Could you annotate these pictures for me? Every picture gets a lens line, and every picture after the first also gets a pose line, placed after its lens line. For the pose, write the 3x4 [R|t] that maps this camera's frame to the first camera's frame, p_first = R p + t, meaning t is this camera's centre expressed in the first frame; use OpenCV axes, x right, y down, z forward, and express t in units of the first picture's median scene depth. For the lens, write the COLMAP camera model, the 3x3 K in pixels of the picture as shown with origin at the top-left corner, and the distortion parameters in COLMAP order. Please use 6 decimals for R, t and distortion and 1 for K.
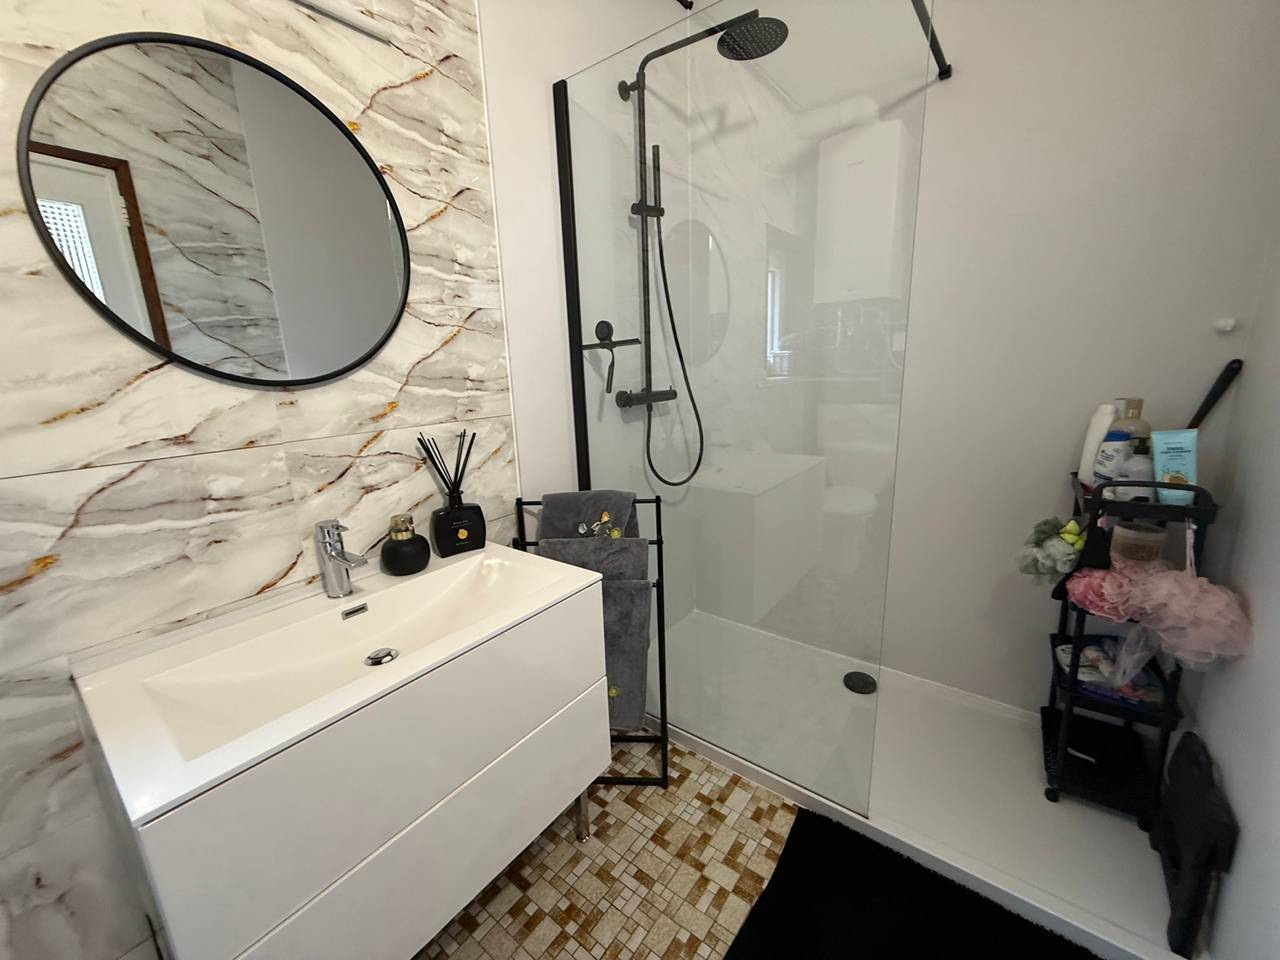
lens RADIAL K [[511.4, 0, 639.8], [0, 511.4, 477.6], [0, 0, 1]] dist [-0.000487, -0.000414]
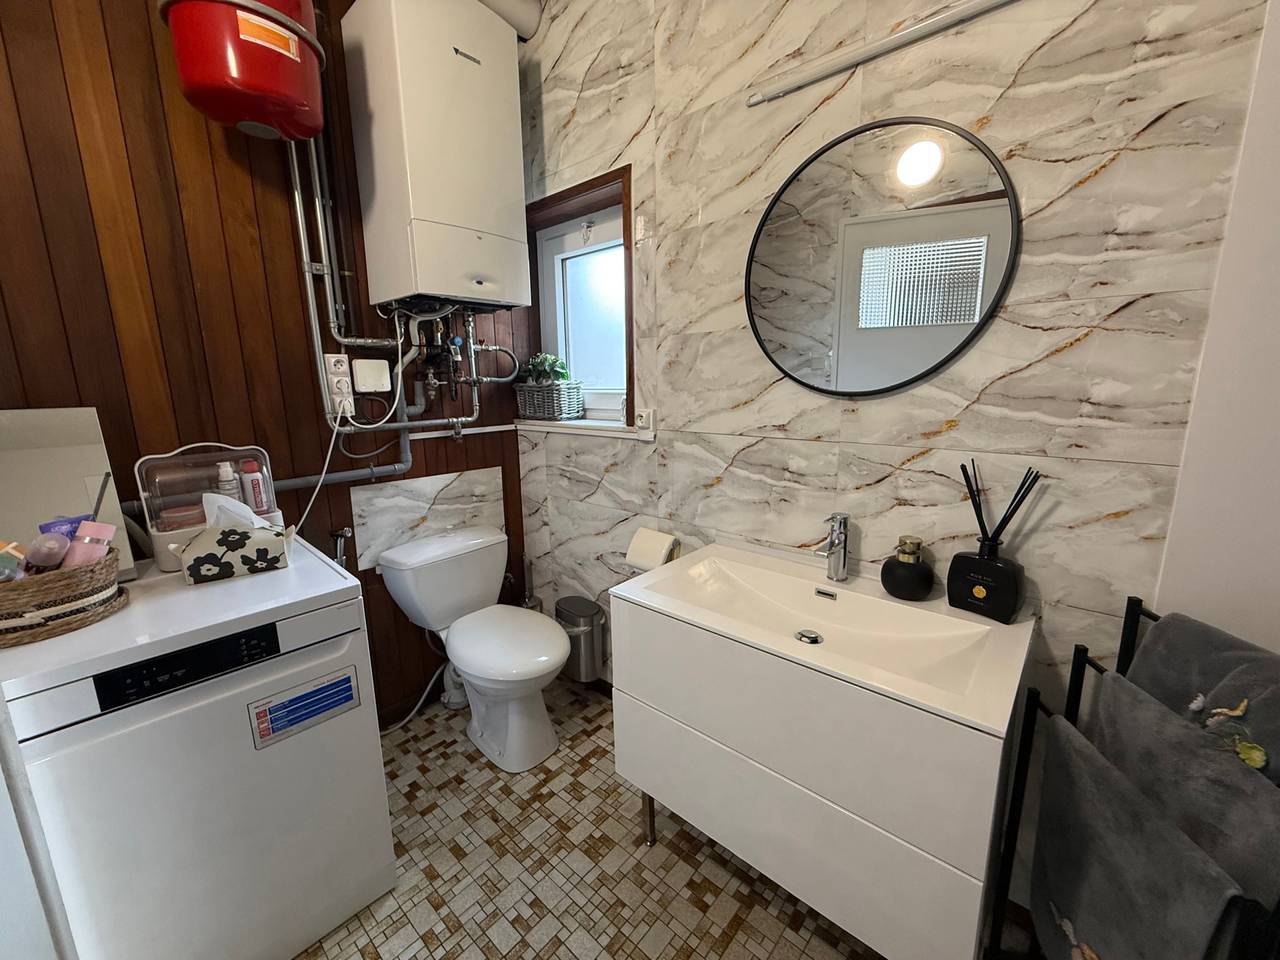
lens RADIAL K [[511.4, 0, 638.8], [0, 511.4, 477.3], [0, 0, 1]] dist [-0.000487, -0.000414]
pose [[-0.079713, 0.223934, -0.971339, 0.481850], [-0.200099, 0.951010, 0.235669, -0.157982], [0.976528, 0.213150, -0.030999, 0.515796]]
